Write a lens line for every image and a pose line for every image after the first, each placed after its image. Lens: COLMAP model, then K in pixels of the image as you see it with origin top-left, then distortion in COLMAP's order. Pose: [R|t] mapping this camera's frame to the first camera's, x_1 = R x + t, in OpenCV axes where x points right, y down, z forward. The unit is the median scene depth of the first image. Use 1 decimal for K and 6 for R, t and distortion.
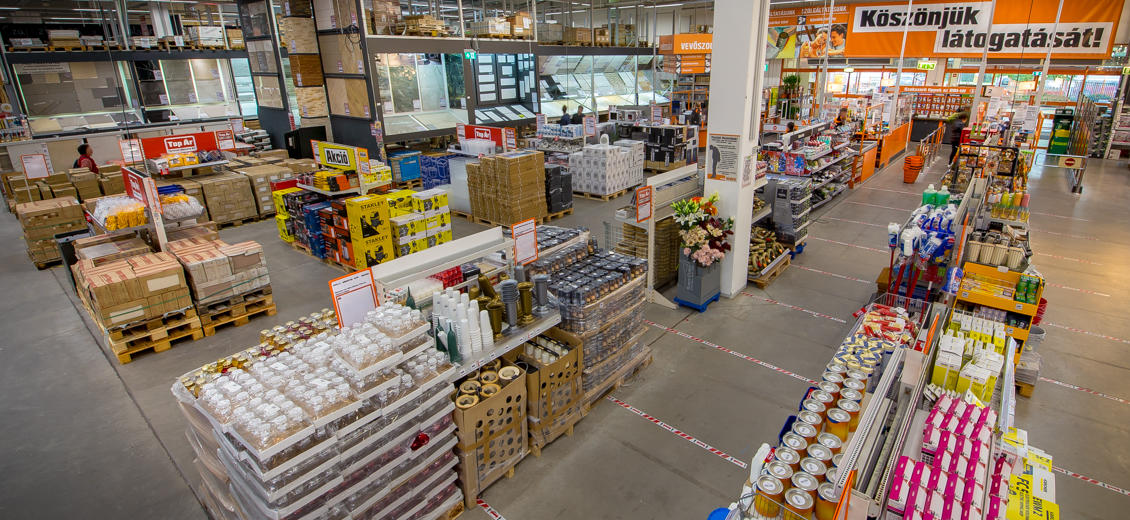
lens RADIAL K [[526.0, 0, 565.0], [0, 526.0, 260.0], [0, 0, 1]] dist [0.000719, 0.000048]
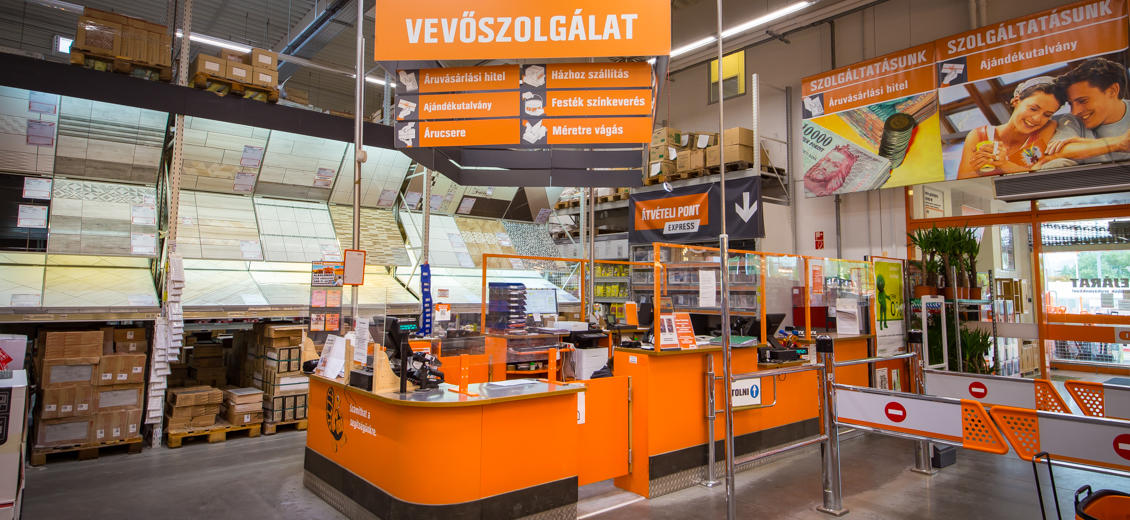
lens RADIAL K [[617.8, 0, 565.0], [0, 617.8, 260.0], [0, 0, 1]] dist [-0.000545, -0.000150]
pose [[0.987886, 0.025606, -0.153052, 0.277702], [-0.085262, 0.913643, -0.397476, -0.180458], [0.129657, 0.405710, 0.904759, 0.676302]]
